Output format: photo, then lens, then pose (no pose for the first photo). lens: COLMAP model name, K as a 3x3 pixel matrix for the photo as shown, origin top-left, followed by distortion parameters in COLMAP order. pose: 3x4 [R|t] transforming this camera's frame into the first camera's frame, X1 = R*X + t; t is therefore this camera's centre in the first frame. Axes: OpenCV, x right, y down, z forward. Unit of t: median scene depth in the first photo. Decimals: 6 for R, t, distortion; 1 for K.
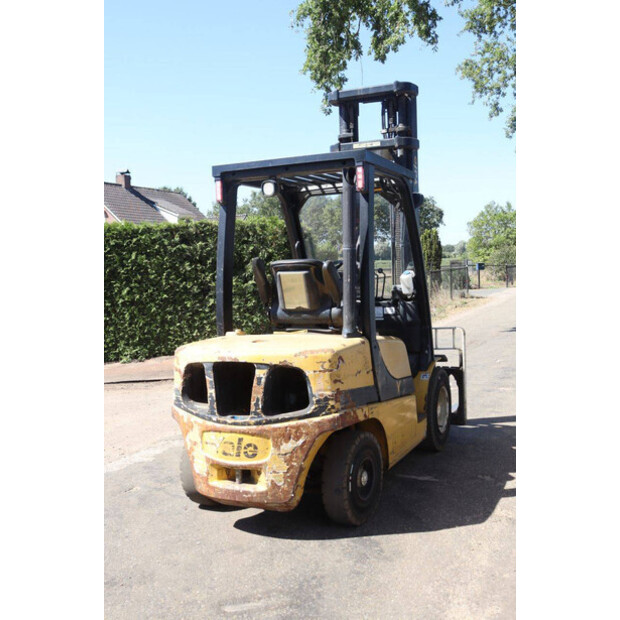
lens RADIAL K [[721.9, 0, 308.3], [0, 721.9, 309.8], [0, 0, 1]] dist [-0.017067, 0.026198]
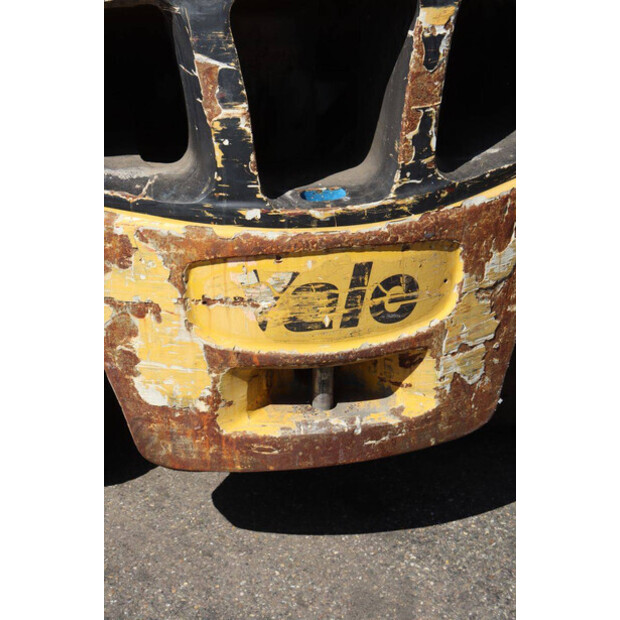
lens RADIAL K [[1207.4, 0, 307.3], [0, 1207.4, 308.8], [0, 0, 1]] dist [0.218224, 0.275461]
pose [[0.804158, -0.219625, 0.552354, -0.377532], [0.019708, 0.938579, 0.344501, 0.029570], [-0.594089, -0.266147, 0.759094, 0.643964]]
